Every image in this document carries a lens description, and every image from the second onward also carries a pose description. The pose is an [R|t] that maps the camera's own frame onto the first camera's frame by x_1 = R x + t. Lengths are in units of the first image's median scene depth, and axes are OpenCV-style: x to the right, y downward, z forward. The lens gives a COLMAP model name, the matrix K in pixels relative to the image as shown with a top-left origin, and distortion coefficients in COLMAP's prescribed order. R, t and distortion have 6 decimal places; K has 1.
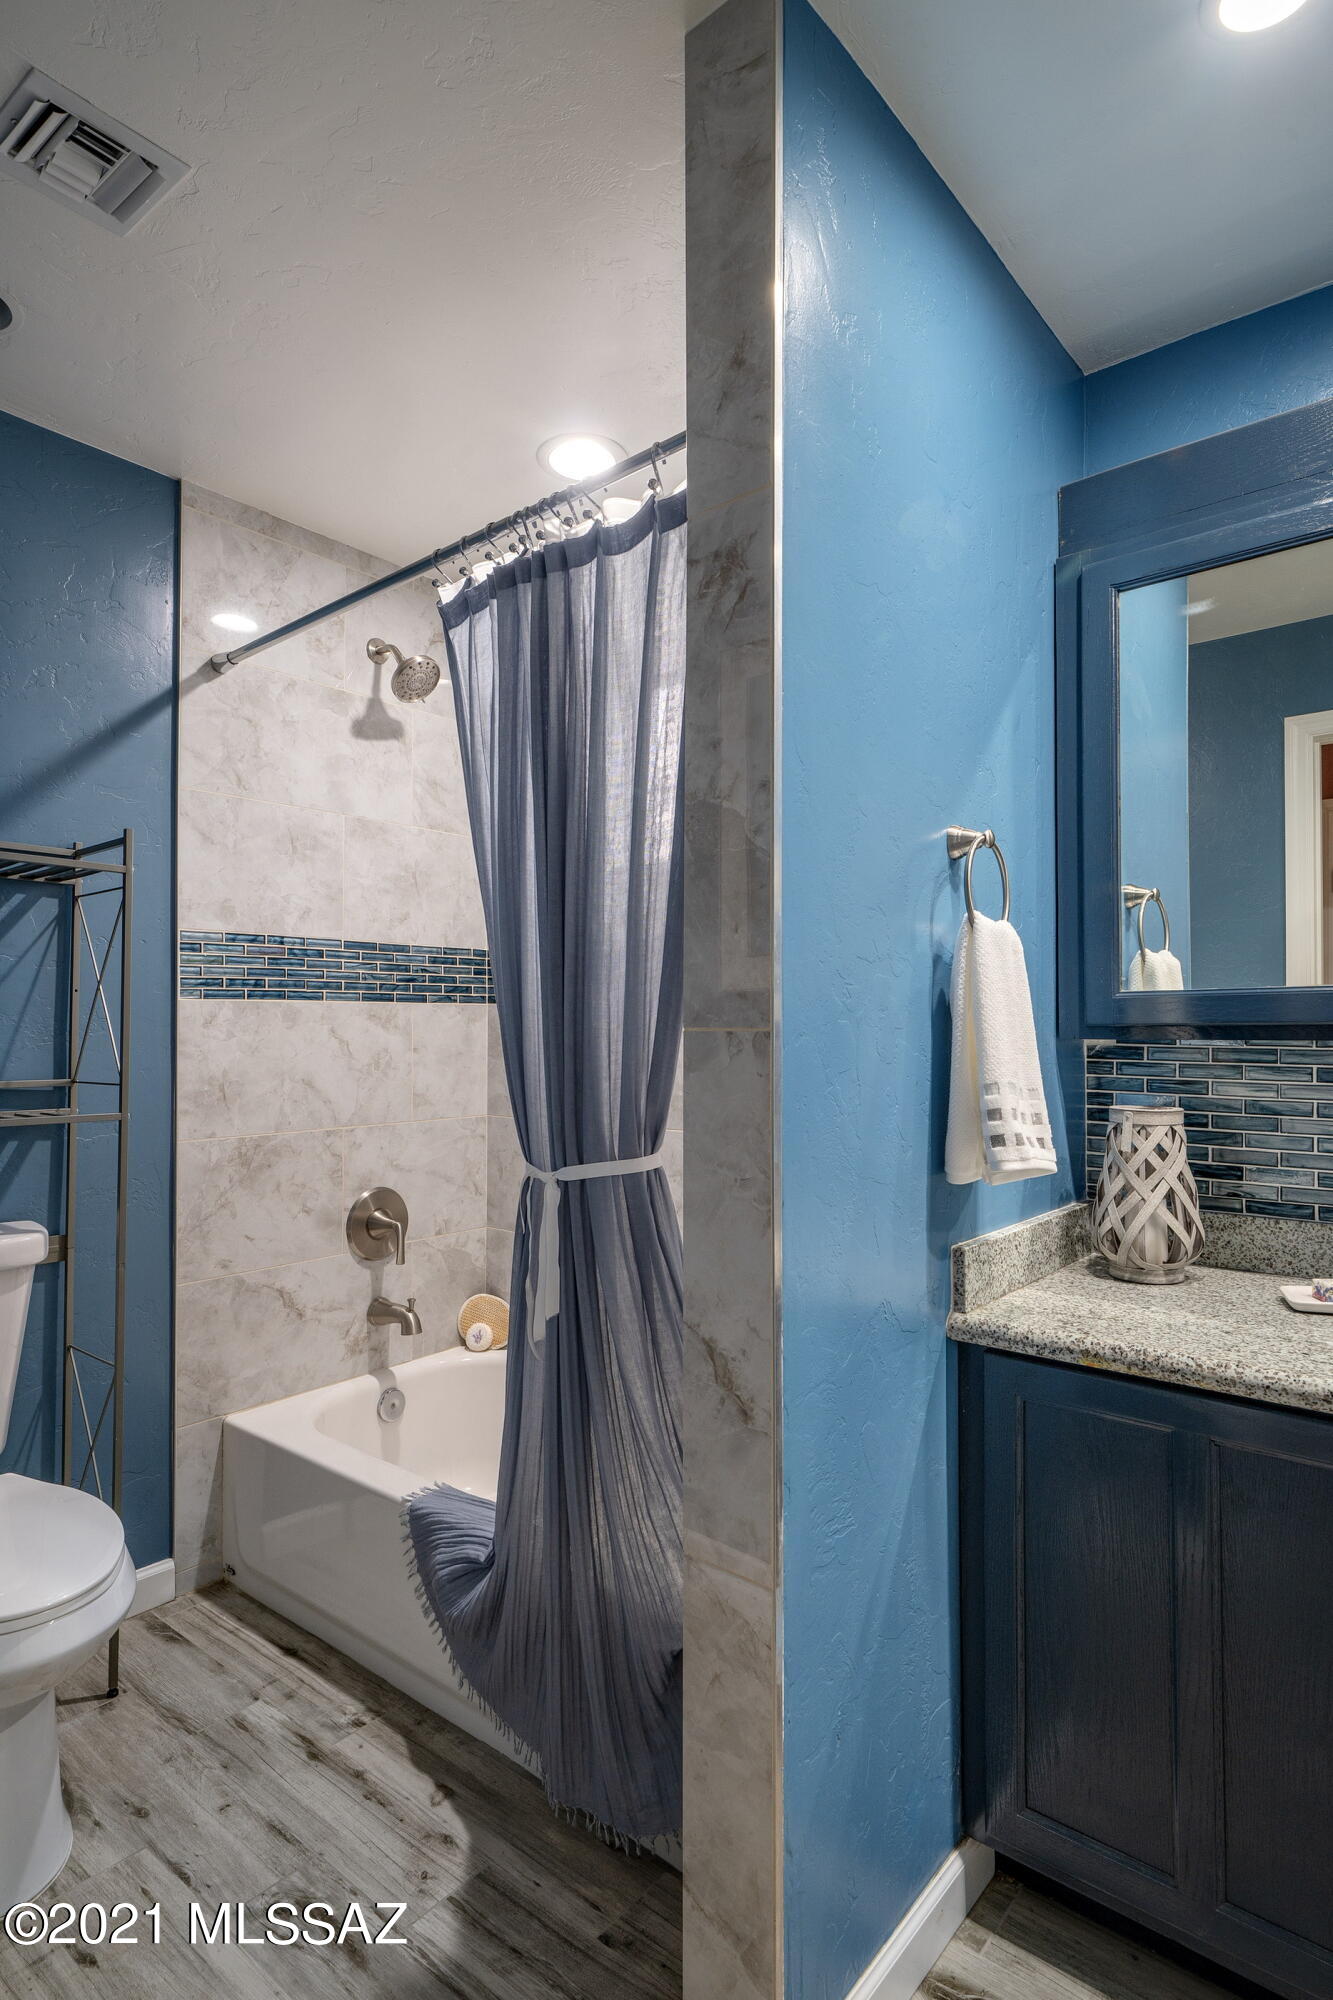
lens RADIAL K [[1077.2, 0, 675.0], [0, 1077.2, 1000.2], [0, 0, 1]] dist [-0.005765, -0.000345]
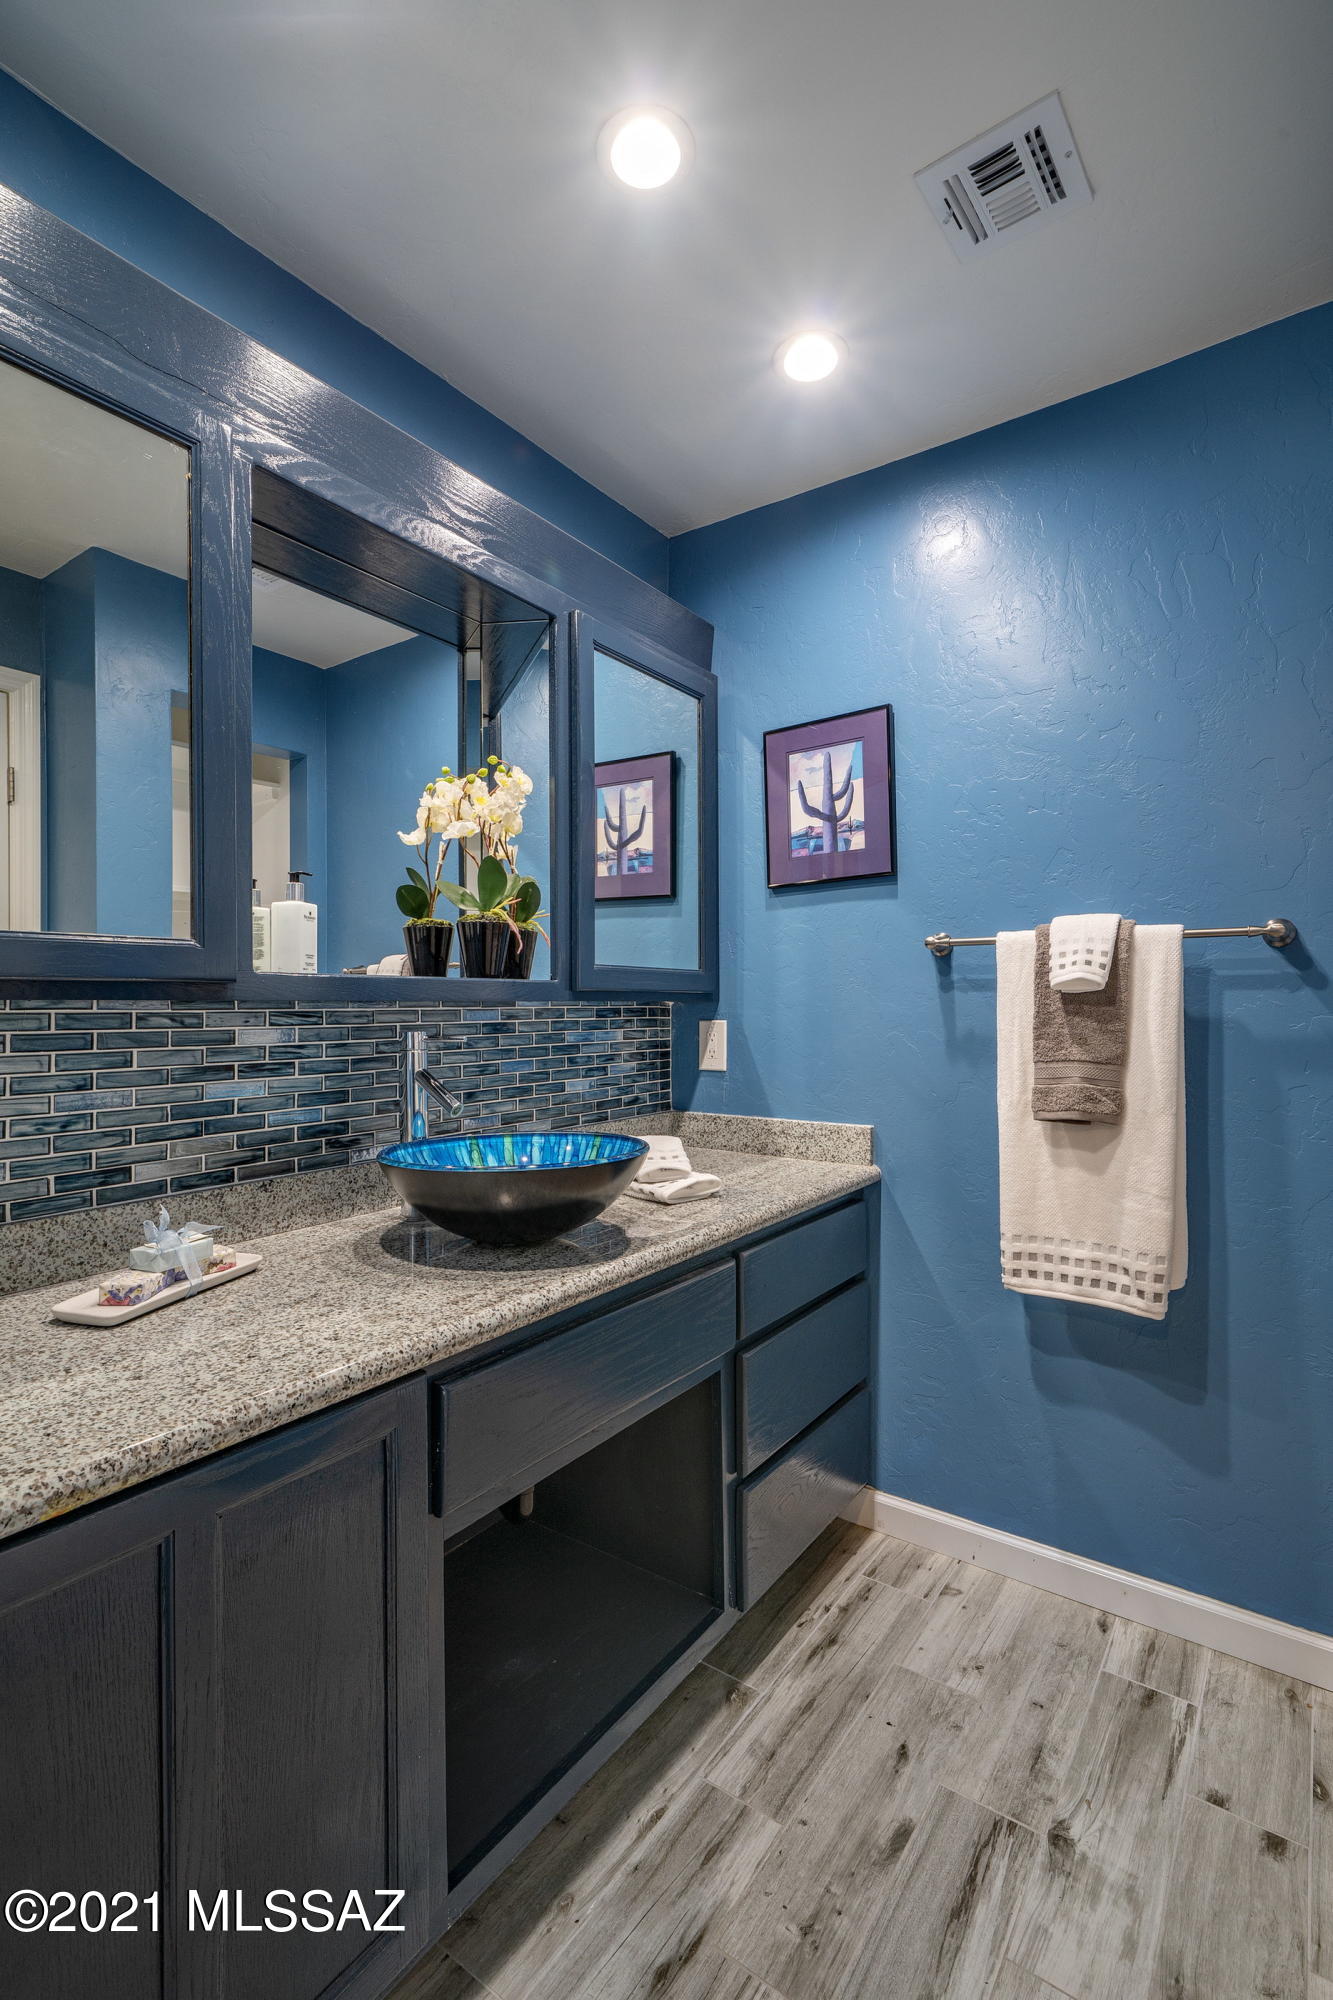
lens RADIAL K [[929.2, 0, 670.2], [0, 929.2, 998.7], [0, 0, 1]] dist [0.000779, 0.000052]
pose [[-0.061808, -0.007256, 0.998062, -0.153602], [-0.022866, 0.999721, 0.005852, 0.020760], [-0.997826, -0.022460, -0.061956, 0.581544]]
